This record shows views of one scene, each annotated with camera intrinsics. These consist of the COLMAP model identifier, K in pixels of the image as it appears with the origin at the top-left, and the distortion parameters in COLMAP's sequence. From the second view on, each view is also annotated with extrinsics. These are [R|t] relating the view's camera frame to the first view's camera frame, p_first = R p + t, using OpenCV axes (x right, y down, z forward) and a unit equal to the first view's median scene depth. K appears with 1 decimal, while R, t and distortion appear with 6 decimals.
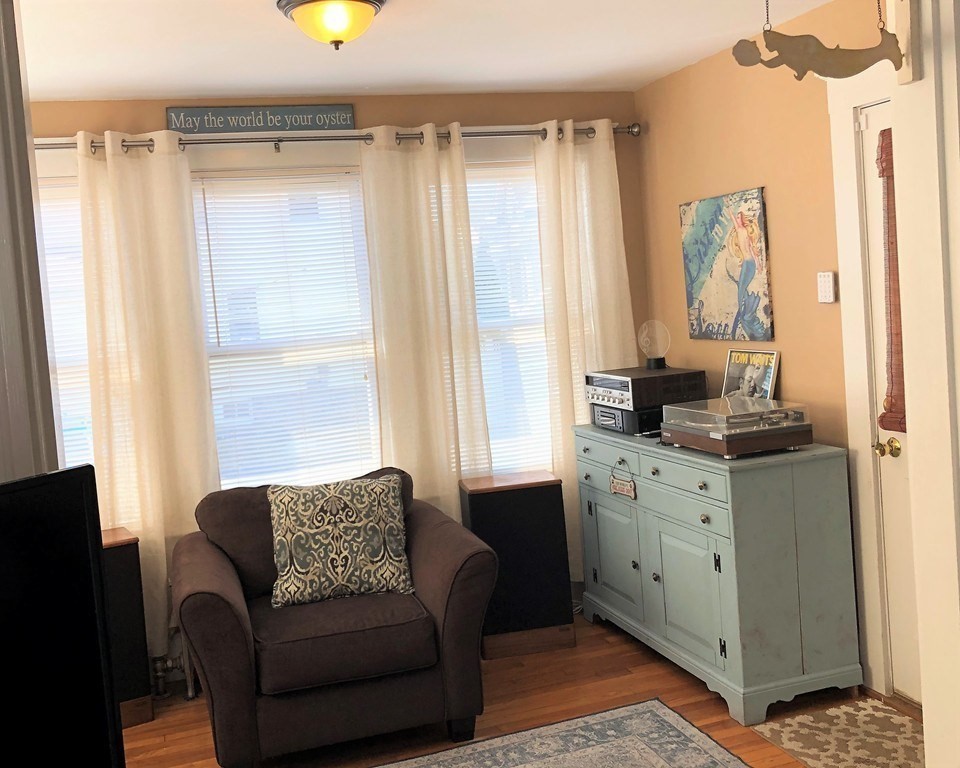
lens RADIAL K [[998.1, 0, 451.1], [0, 998.1, 346.7], [0, 0, 1]] dist [0.034381, 0.000000]
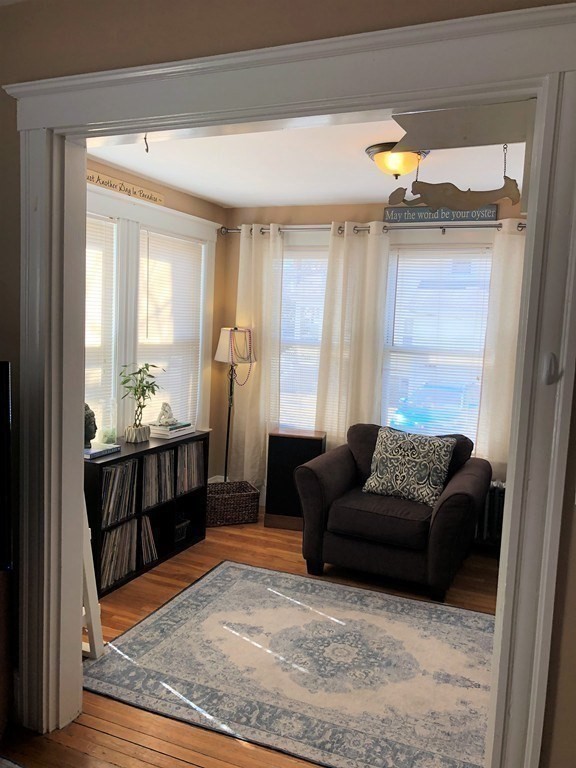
lens RADIAL K [[627.7, 0, 290.8], [0, 627.7, 391.1], [0, 0, 1]] dist [0.040792, -0.004410]
pose [[0.747111, 0.187573, -0.637685, 0.409745], [-0.141213, 0.982248, 0.123479, -0.039187], [0.649526, -0.002203, 0.760336, 0.051340]]
